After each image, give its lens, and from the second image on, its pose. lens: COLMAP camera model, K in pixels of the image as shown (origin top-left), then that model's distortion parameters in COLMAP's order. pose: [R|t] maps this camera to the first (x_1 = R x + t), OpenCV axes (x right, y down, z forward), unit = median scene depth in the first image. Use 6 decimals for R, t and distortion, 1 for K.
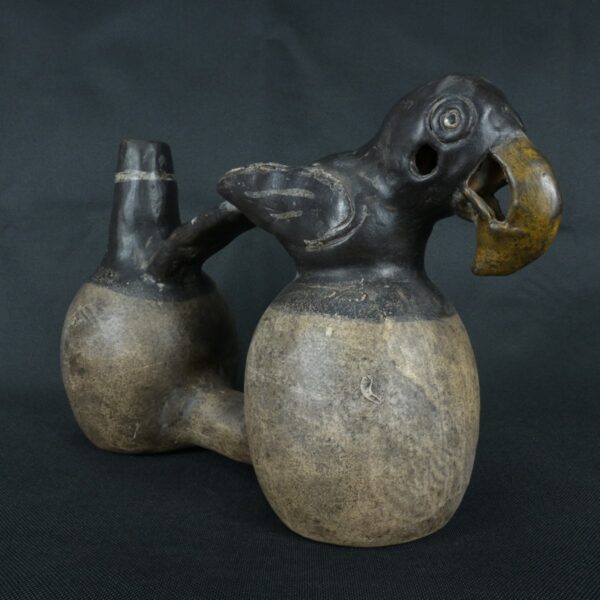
lens RADIAL K [[637.2, 0, 300.0], [0, 637.2, 300.0], [0, 0, 1]] dist [-0.013461, -0.011310]
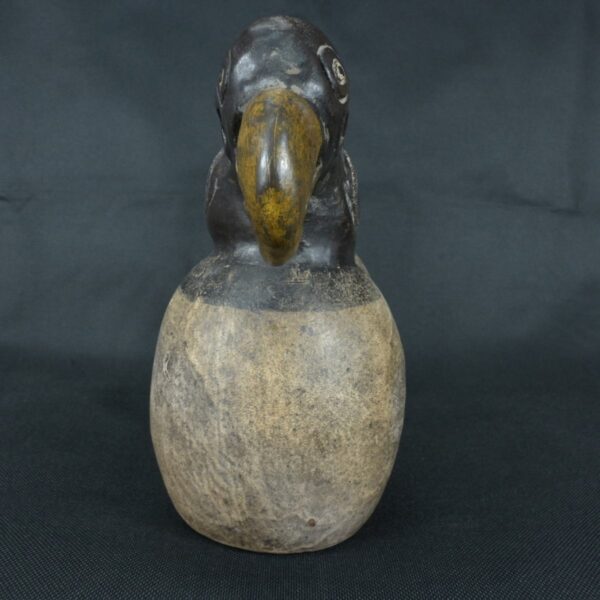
lens RADIAL K [[637.2, 0, 300.0], [0, 637.2, 300.0], [0, 0, 1]] dist [-0.013461, -0.011310]
pose [[0.608018, 0.143750, -0.780801, 0.942734], [-0.122654, 0.988672, 0.086508, -0.066620], [0.784392, 0.043170, 0.618762, 0.517850]]
